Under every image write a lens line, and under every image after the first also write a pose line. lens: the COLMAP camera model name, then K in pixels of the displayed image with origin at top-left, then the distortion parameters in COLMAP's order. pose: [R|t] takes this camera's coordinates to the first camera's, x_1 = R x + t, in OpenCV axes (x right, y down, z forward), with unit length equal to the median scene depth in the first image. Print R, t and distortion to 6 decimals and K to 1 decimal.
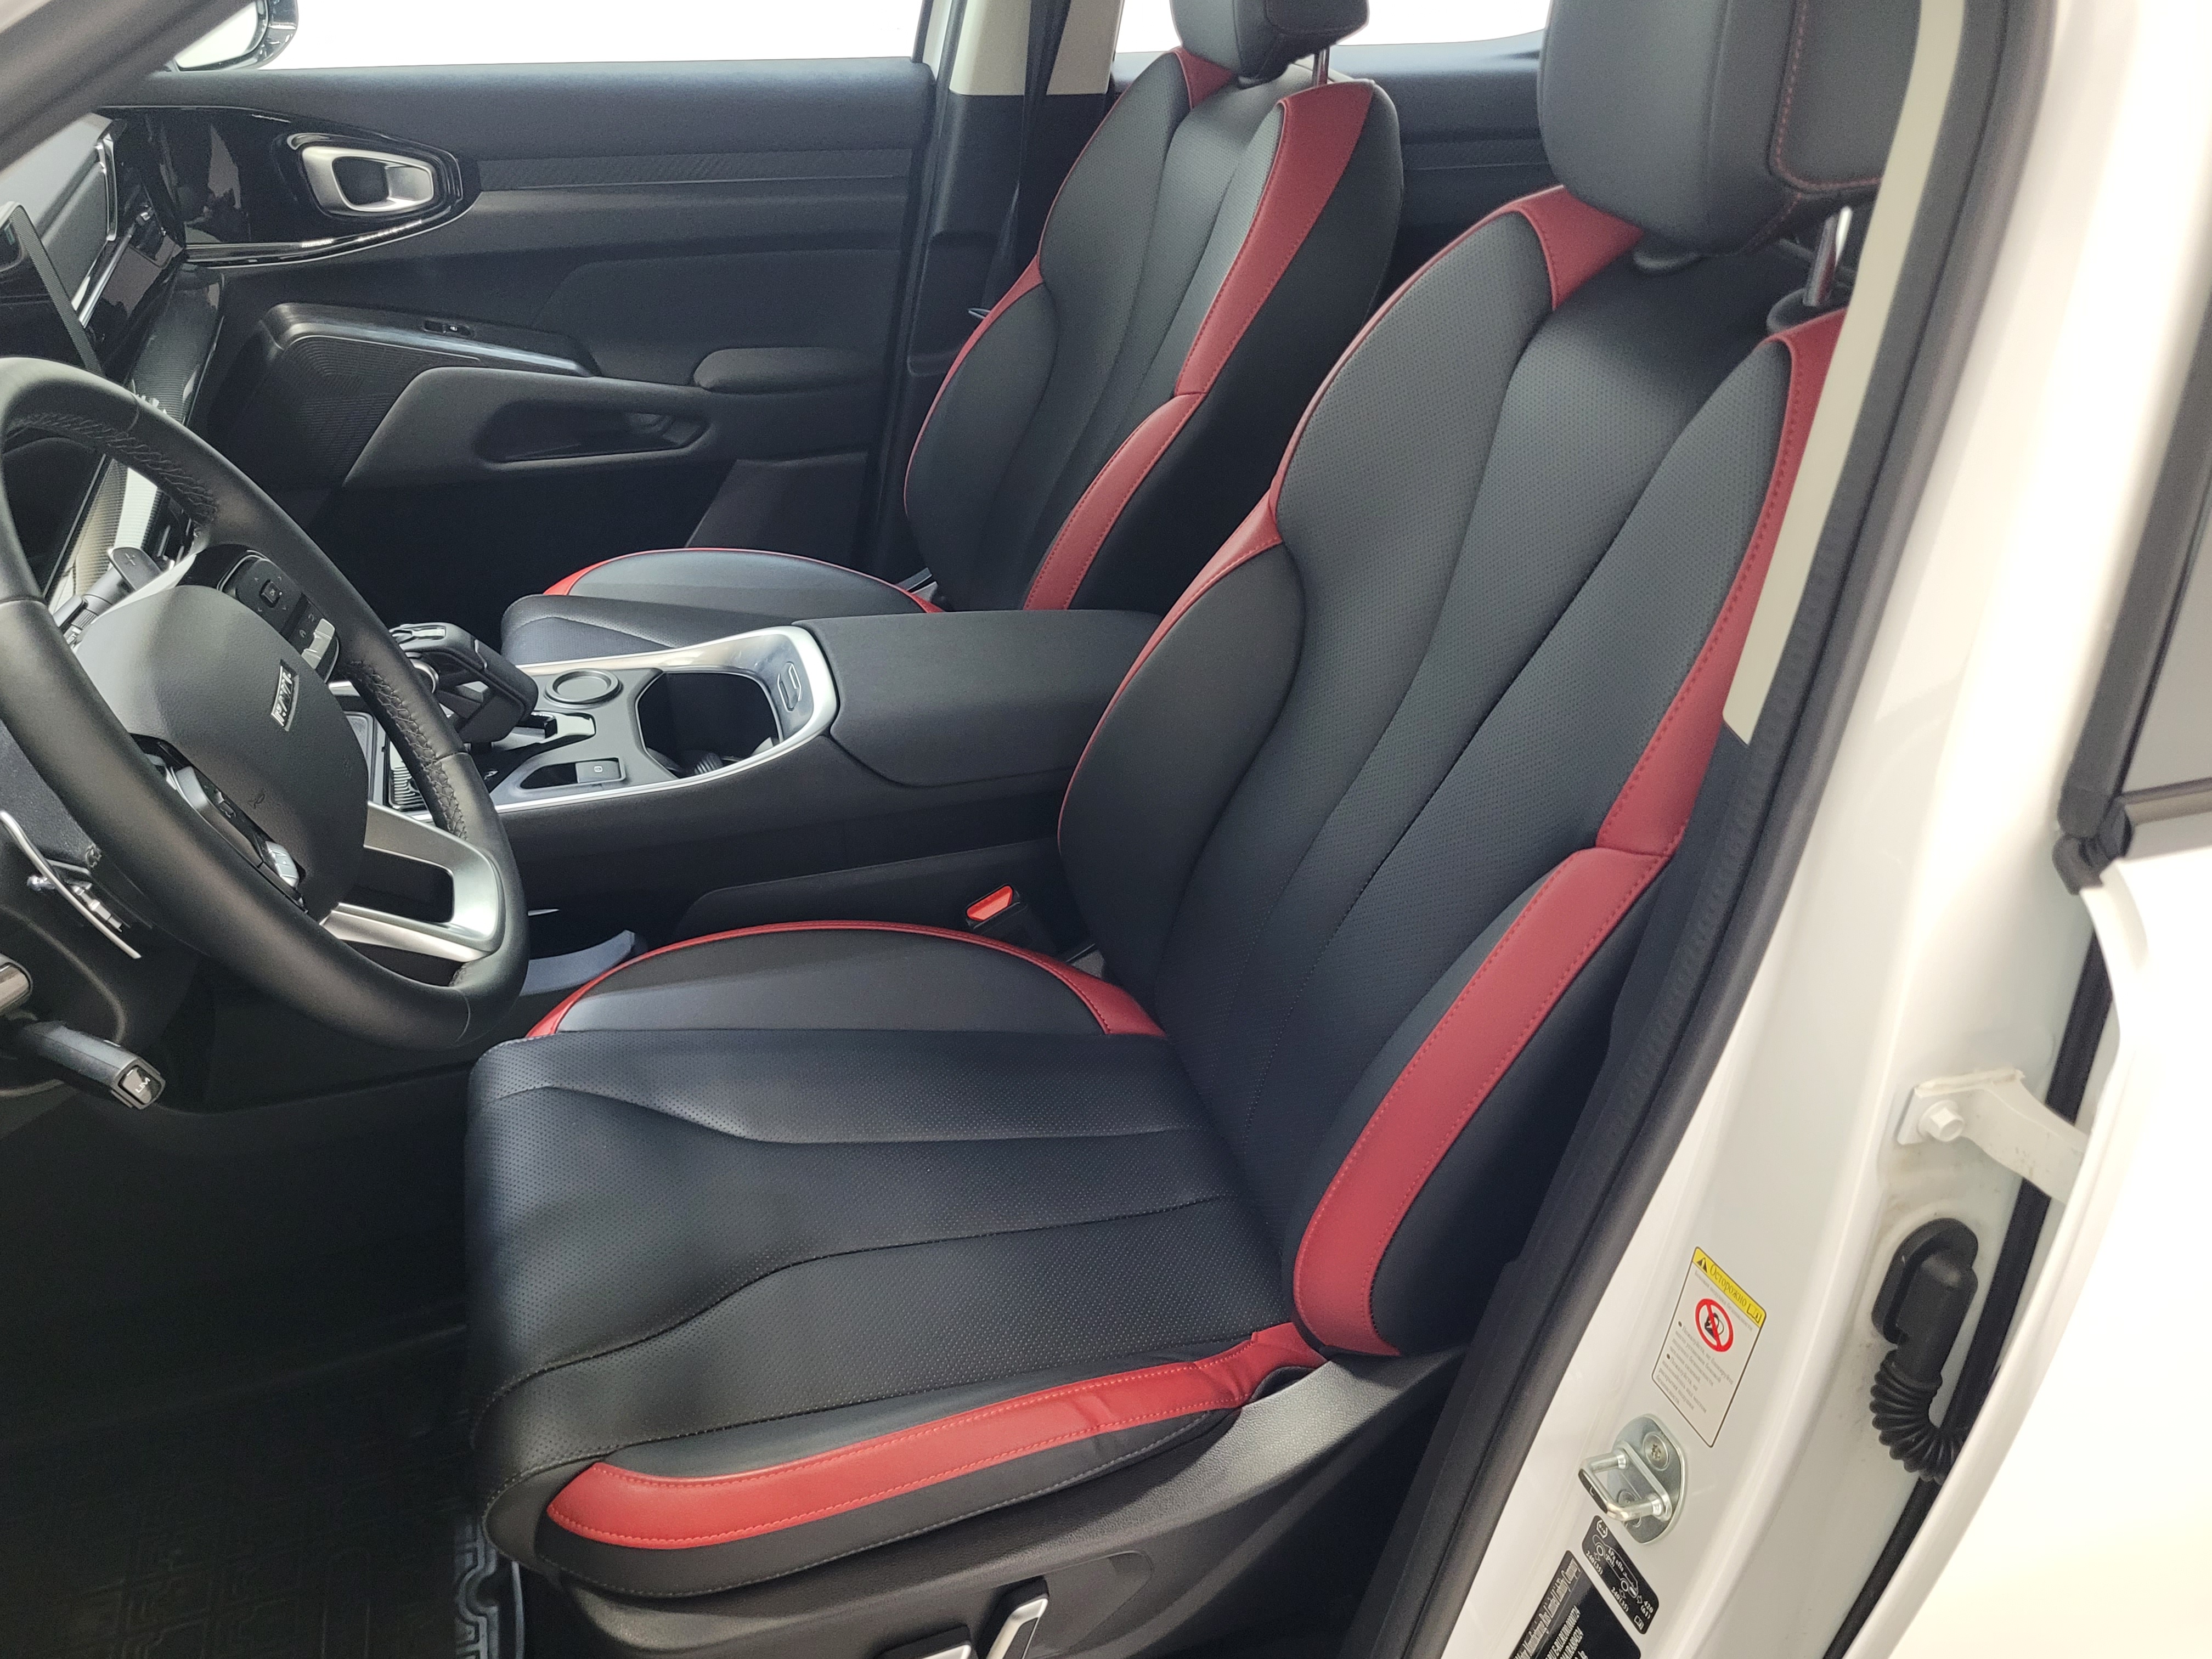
lens RADIAL K [[1676.6, 0, 1106.0], [0, 1676.6, 829.5], [0, 0, 1]] dist [0.009387, -0.027674]
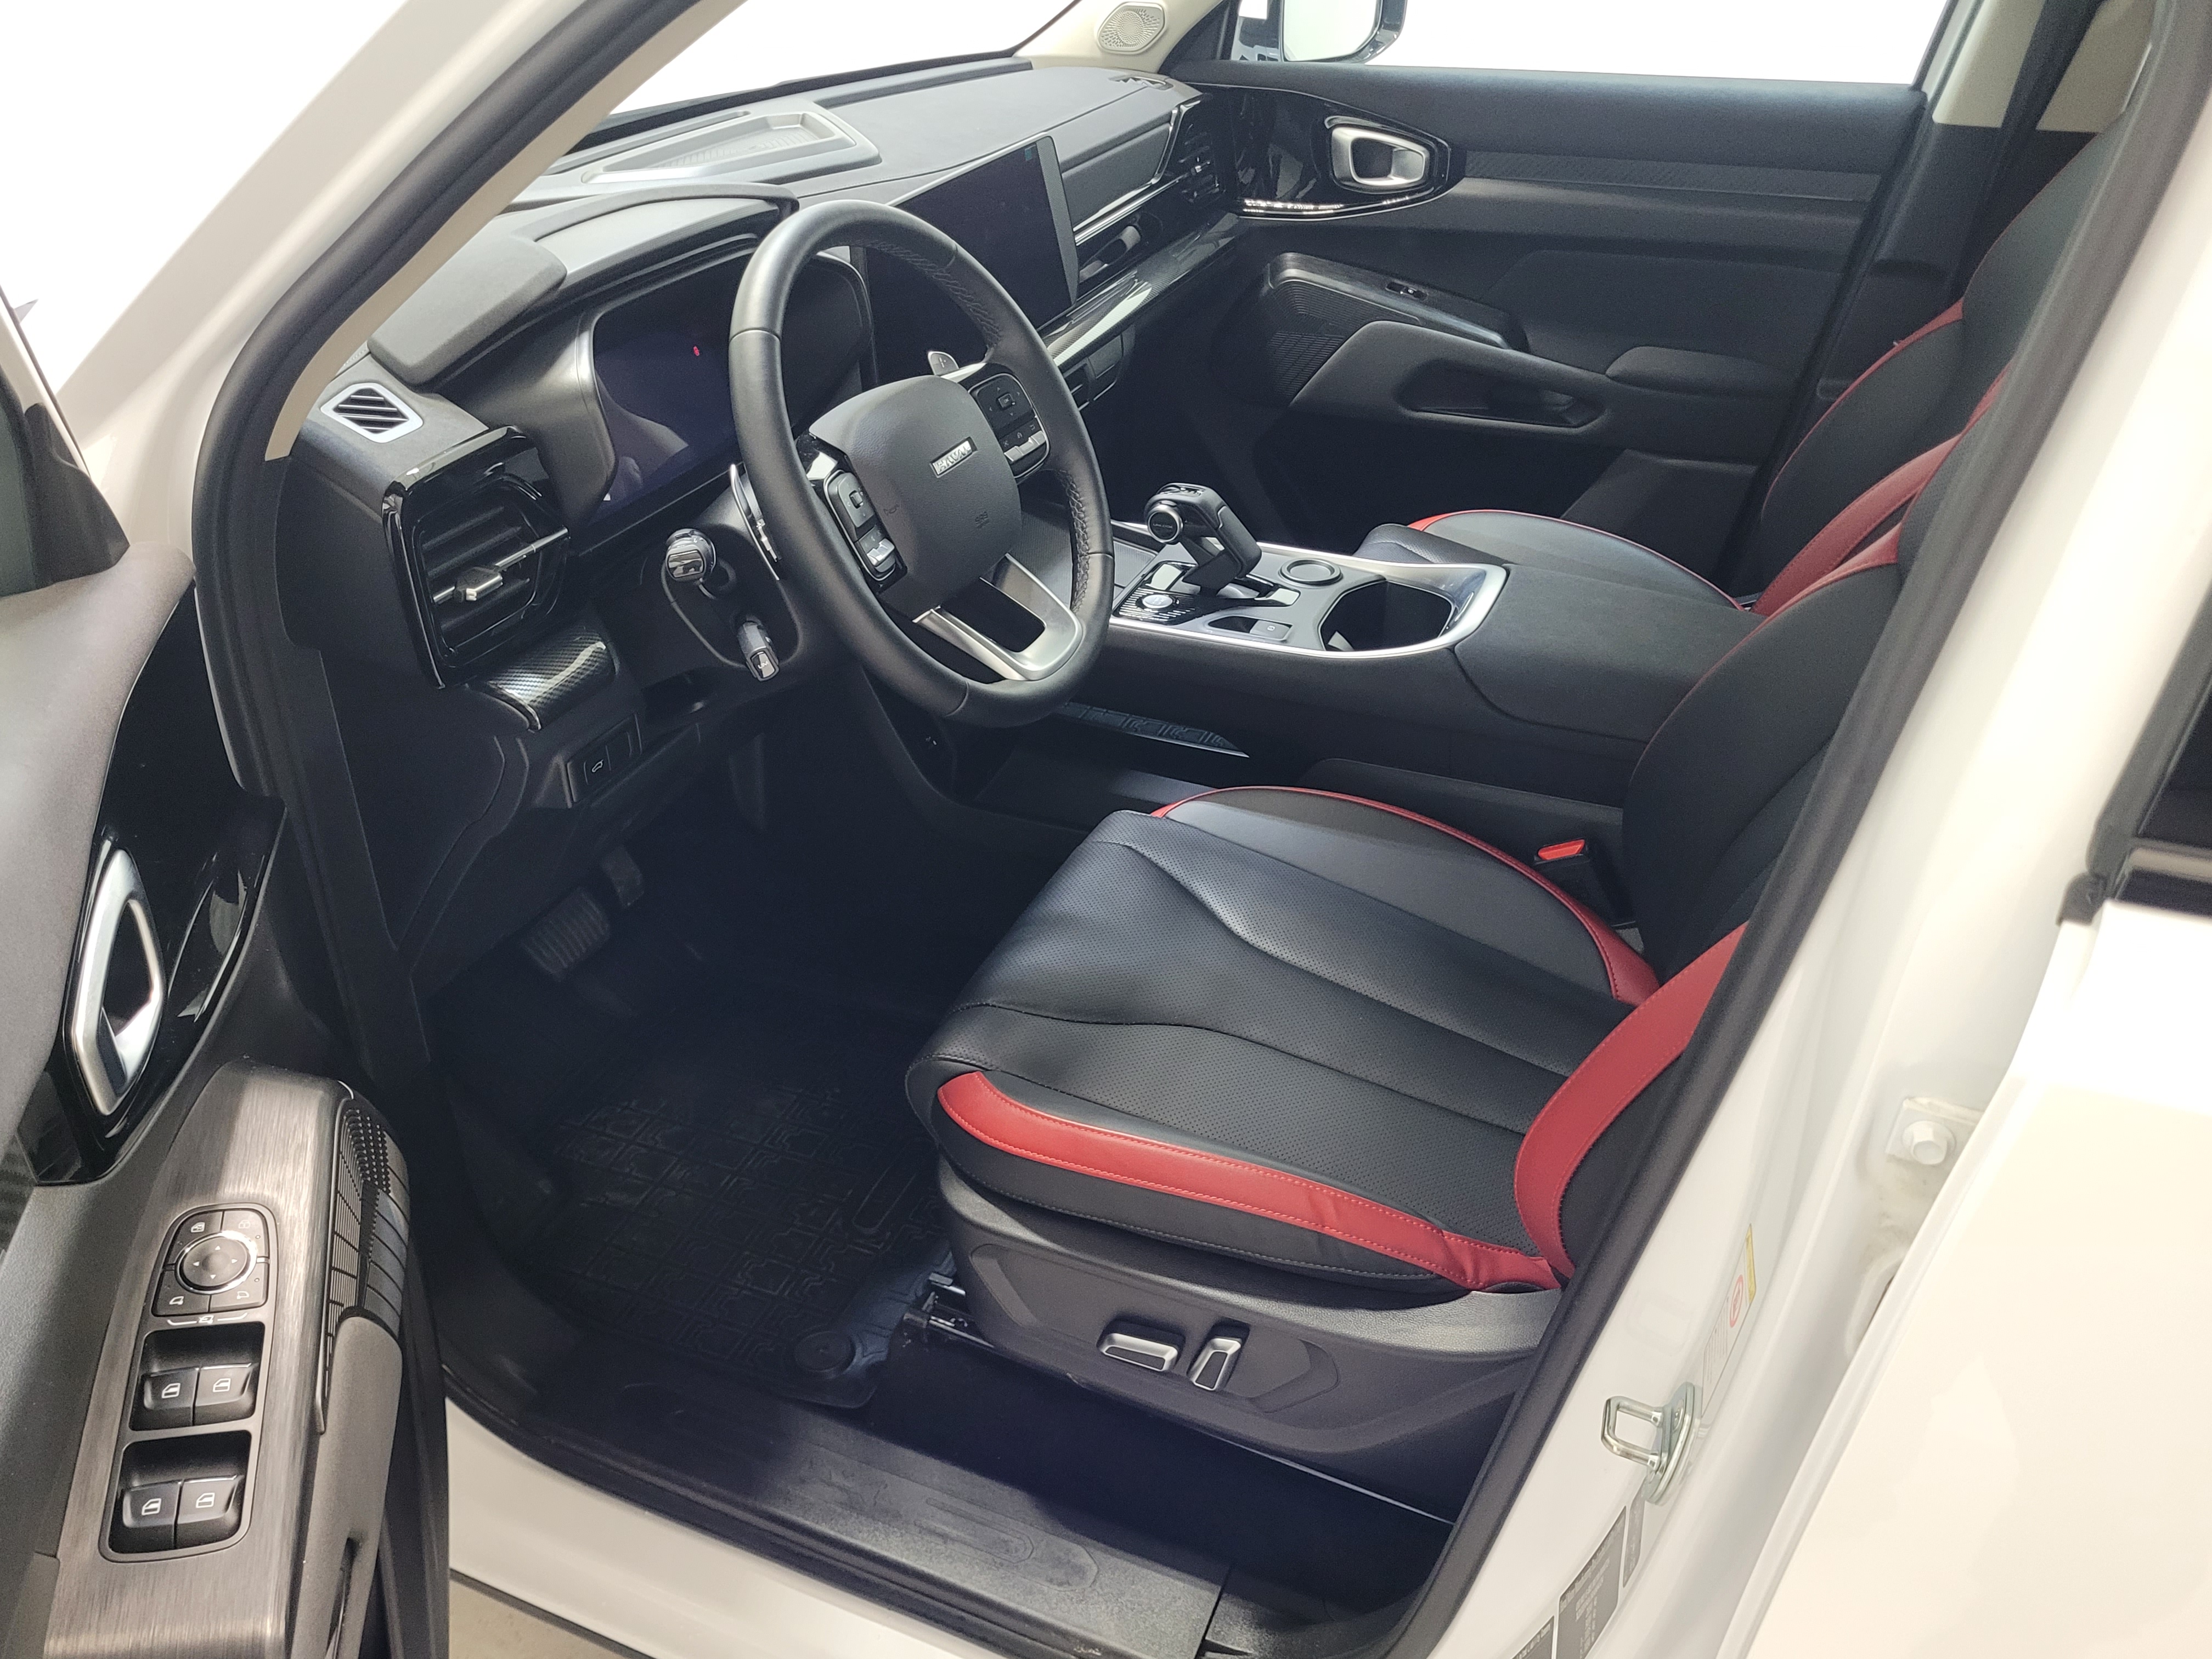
lens RADIAL K [[1676.6, 0, 1106.0], [0, 1676.6, 829.5], [0, 0, 1]] dist [0.009387, -0.027674]
pose [[0.761404, 0.303274, -0.572965, 0.244385], [-0.315475, 0.945453, 0.081204, 0.028756], [0.566338, 0.118927, 0.815547, -0.027396]]
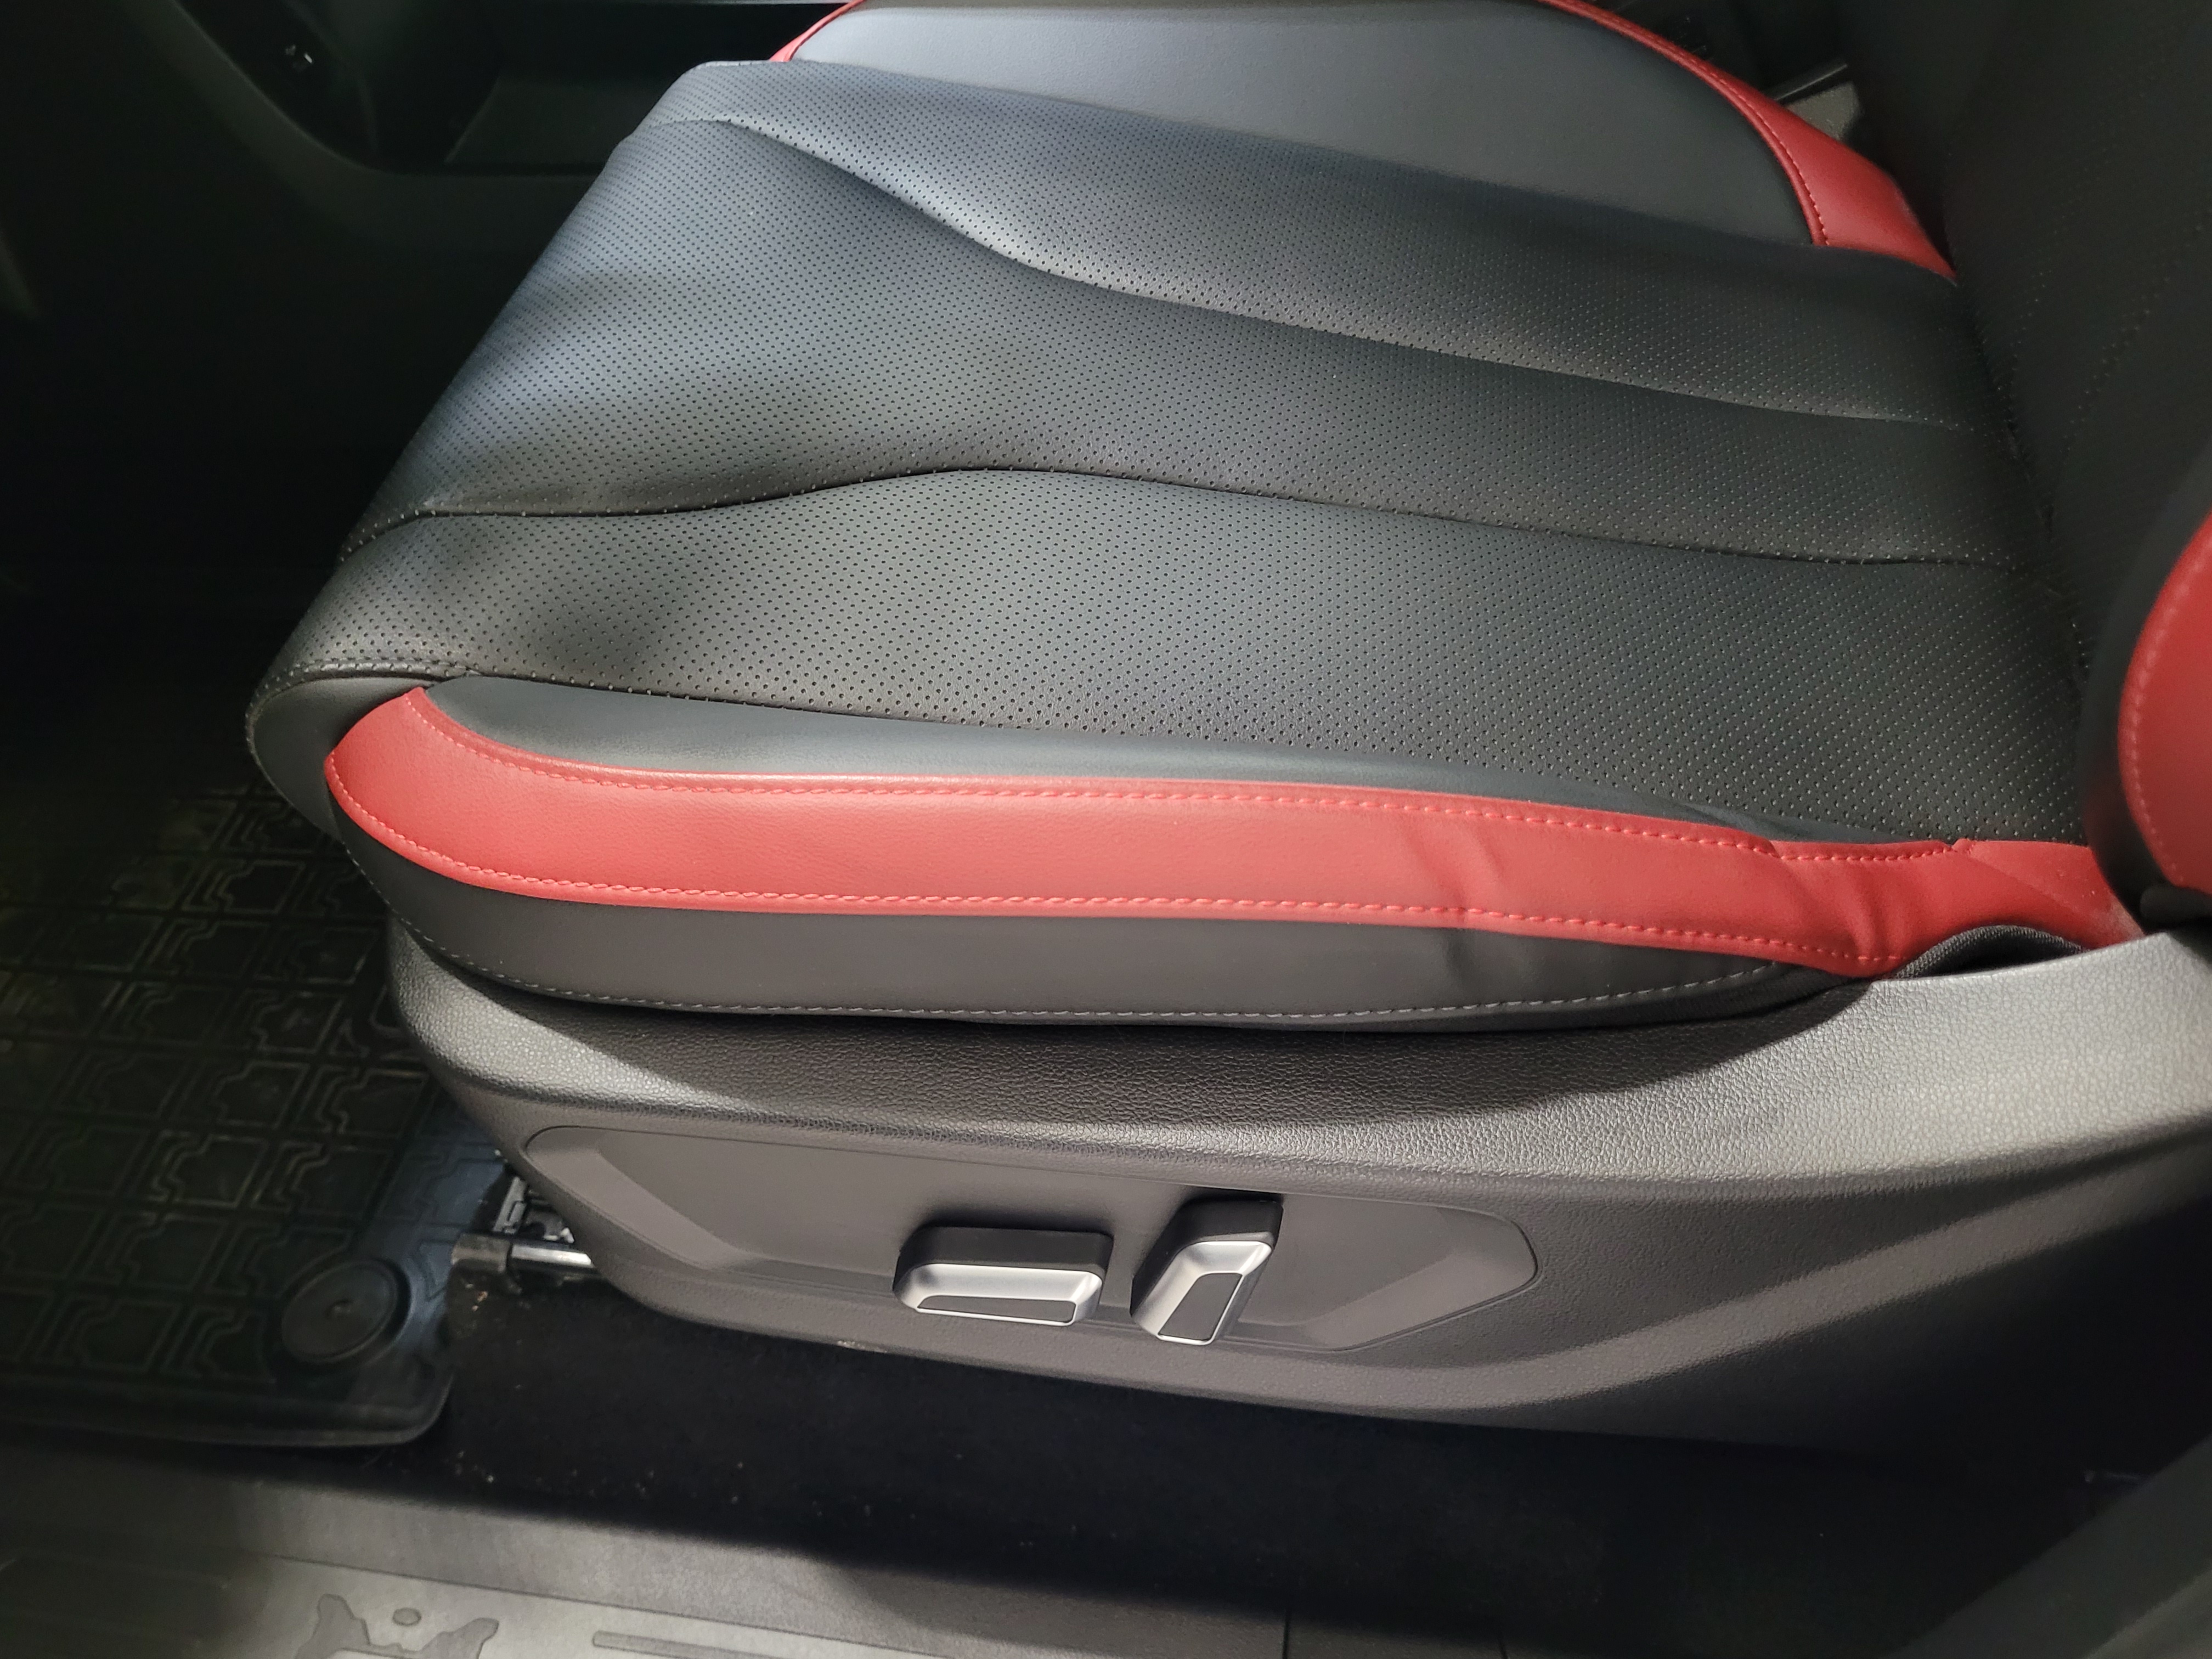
lens RADIAL K [[1743.0, 0, 1102.1], [0, 1743.0, 799.4], [0, 0, 1]] dist [0.066869, -0.001575]
pose [[0.892937, 0.244875, -0.377755, 0.037366], [-0.143855, 0.950332, 0.275997, 0.122496], [0.426577, -0.192107, 0.883814, 0.321470]]
